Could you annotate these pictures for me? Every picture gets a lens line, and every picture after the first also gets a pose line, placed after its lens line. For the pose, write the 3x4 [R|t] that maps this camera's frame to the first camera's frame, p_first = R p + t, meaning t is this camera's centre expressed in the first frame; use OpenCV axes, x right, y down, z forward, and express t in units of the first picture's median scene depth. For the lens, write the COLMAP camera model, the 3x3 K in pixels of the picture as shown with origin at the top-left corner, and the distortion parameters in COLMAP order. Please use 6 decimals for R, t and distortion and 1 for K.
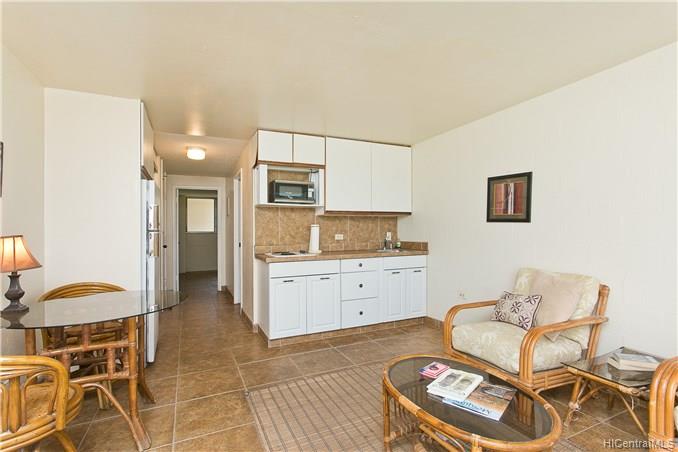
lens RADIAL K [[325.9, 0, 339.6], [0, 325.9, 231.1], [0, 0, 1]] dist [0.009172, 0.001060]
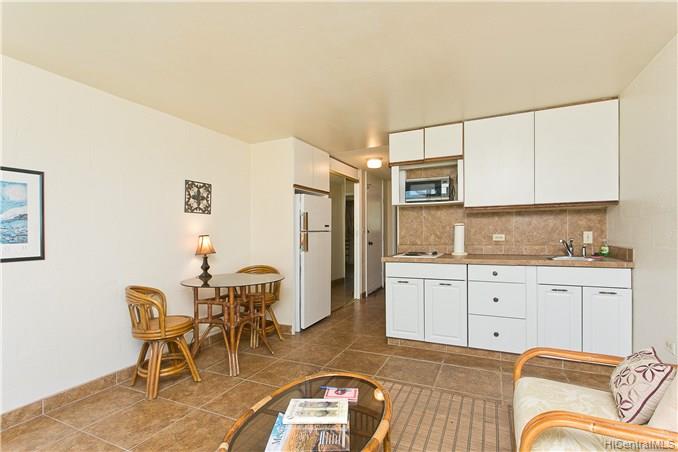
lens RADIAL K [[325.9, 0, 336.5], [0, 325.9, 228.8], [0, 0, 1]] dist [0.009172, 0.001060]
pose [[0.639520, -0.005650, -0.768753, 0.404654], [0.008441, 0.999964, -0.000327, -0.007574], [0.768728, -0.006280, 0.639545, 0.184112]]
